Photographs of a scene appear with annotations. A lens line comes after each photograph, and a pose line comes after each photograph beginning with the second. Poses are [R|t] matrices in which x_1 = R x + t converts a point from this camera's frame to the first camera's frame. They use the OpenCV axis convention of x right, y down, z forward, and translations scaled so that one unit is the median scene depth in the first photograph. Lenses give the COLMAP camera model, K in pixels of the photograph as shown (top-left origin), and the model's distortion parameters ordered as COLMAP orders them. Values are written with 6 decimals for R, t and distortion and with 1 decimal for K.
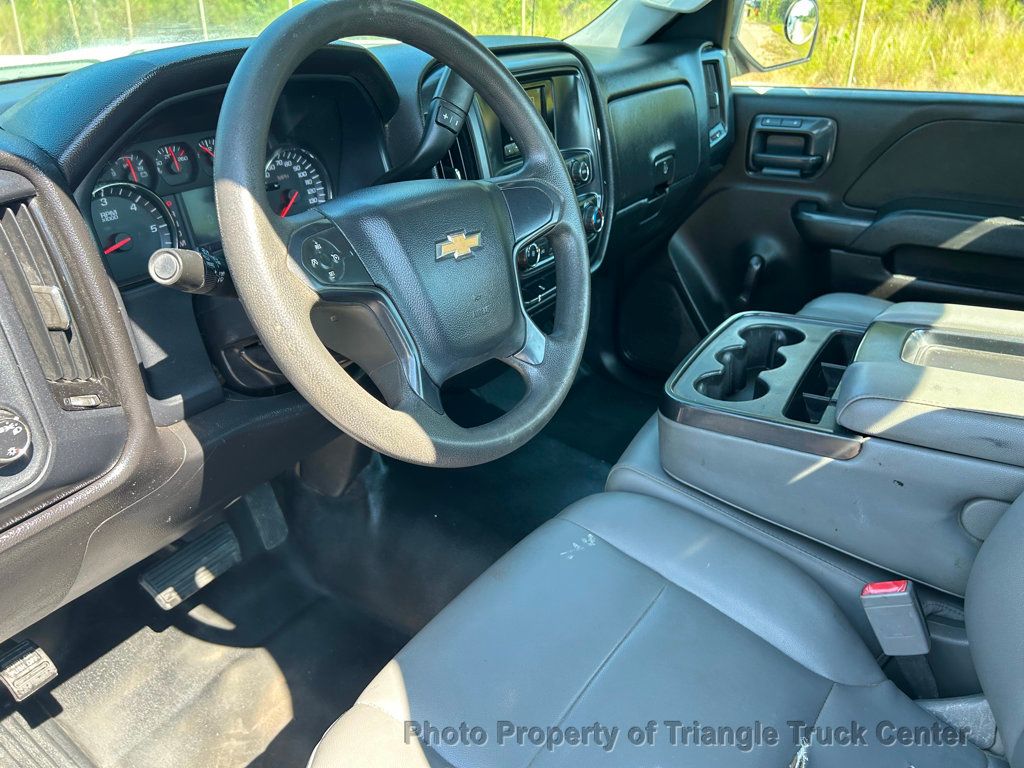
lens RADIAL K [[780.9, 0, 516.1], [0, 780.9, 381.7], [0, 0, 1]] dist [0.057480, -0.072779]
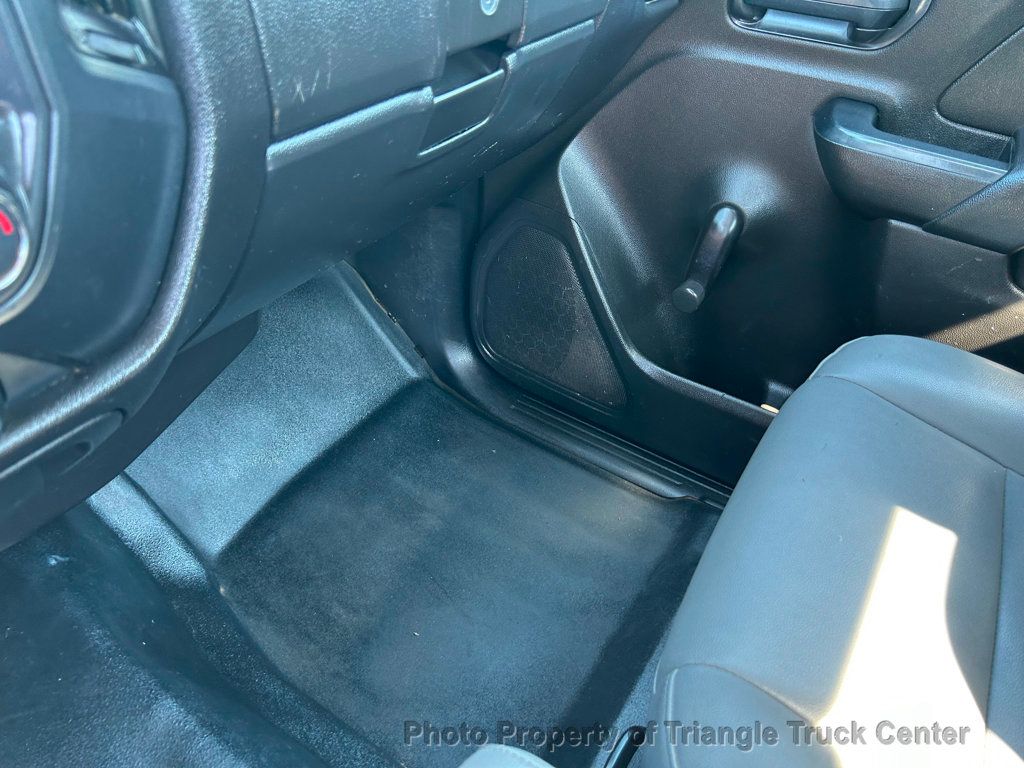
lens RADIAL K [[780.9, 0, 516.1], [0, 780.9, 381.7], [0, 0, 1]] dist [0.057480, -0.072779]
pose [[0.996853, 0.037184, 0.070004, 0.153436], [-0.050057, 0.980074, 0.192220, -0.147632], [-0.061462, -0.195119, 0.978852, 0.538439]]
